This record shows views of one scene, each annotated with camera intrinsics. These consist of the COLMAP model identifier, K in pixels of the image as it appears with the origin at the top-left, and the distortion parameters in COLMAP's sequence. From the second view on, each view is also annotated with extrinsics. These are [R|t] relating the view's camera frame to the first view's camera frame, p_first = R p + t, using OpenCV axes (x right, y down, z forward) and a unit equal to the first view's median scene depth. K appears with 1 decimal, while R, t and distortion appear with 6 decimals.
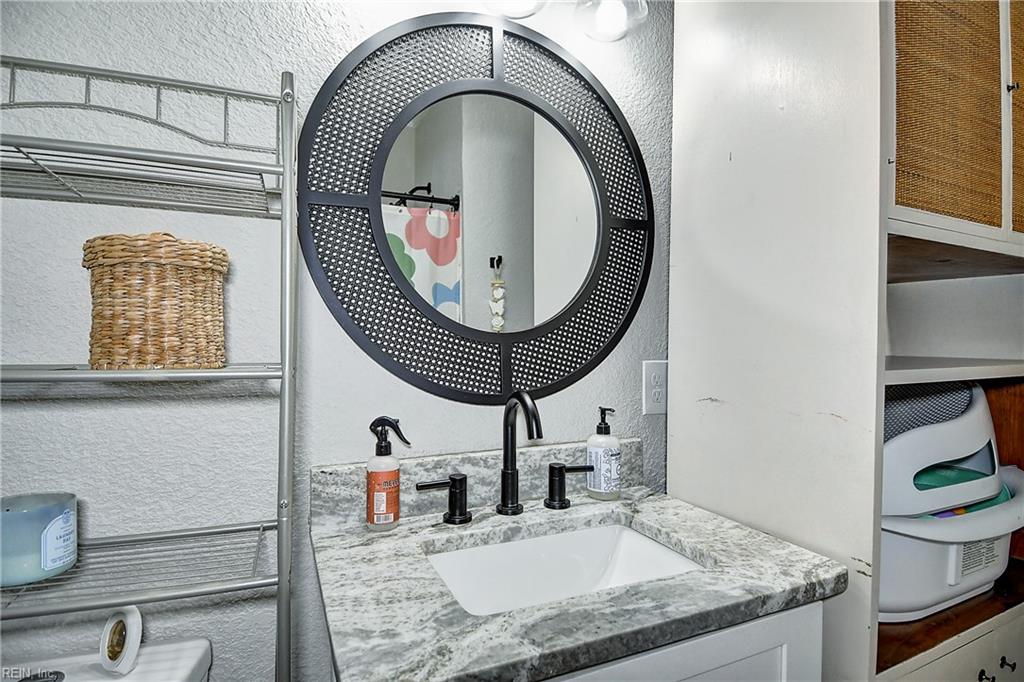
lens RADIAL K [[538.1, 0, 512.0], [0, 538.1, 341.0], [0, 0, 1]] dist [0.017032, -0.000093]
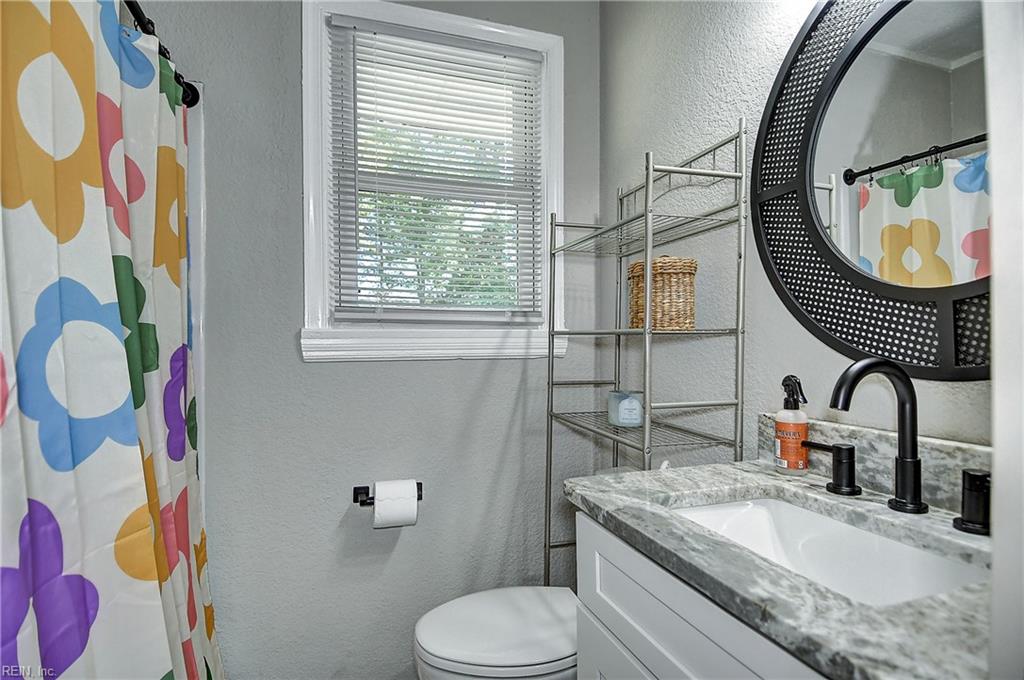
lens RADIAL K [[538.1, 0, 512.0], [0, 538.1, 340.0], [0, 0, 1]] dist [0.017032, -0.000093]
pose [[-0.108436, -0.003880, -0.994096, 0.983480], [0.010265, 0.999935, -0.005023, 0.068480], [0.994050, -0.010749, -0.108389, 0.565674]]
